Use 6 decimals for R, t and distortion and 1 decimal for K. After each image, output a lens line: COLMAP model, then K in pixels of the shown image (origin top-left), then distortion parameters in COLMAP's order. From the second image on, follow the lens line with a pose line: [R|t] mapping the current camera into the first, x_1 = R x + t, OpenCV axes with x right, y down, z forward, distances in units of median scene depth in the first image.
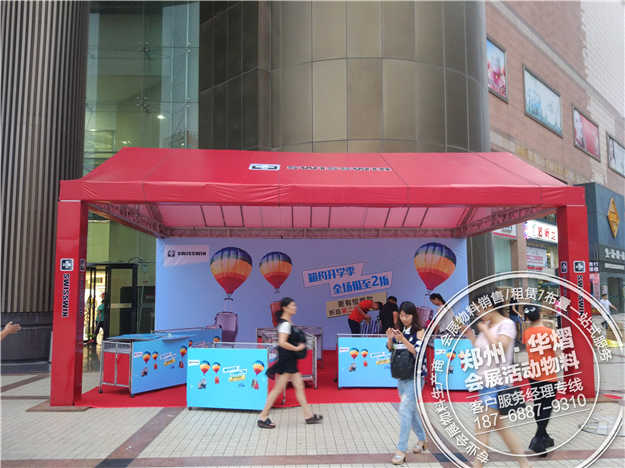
lens RADIAL K [[531.2, 0, 312.5], [0, 531.2, 234.0], [0, 0, 1]] dist [0.007315, 0.002031]
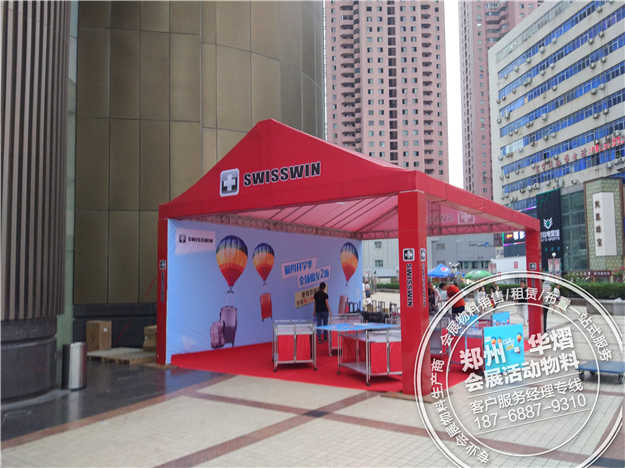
lens RADIAL K [[531.2, 0, 312.5], [0, 531.2, 234.0], [0, 0, 1]] dist [0.007315, 0.002031]
pose [[0.632976, 0.065801, 0.771370, -0.774066], [-0.075866, 0.996858, -0.022782, 0.032673], [-0.770445, -0.044100, 0.635979, 0.312226]]
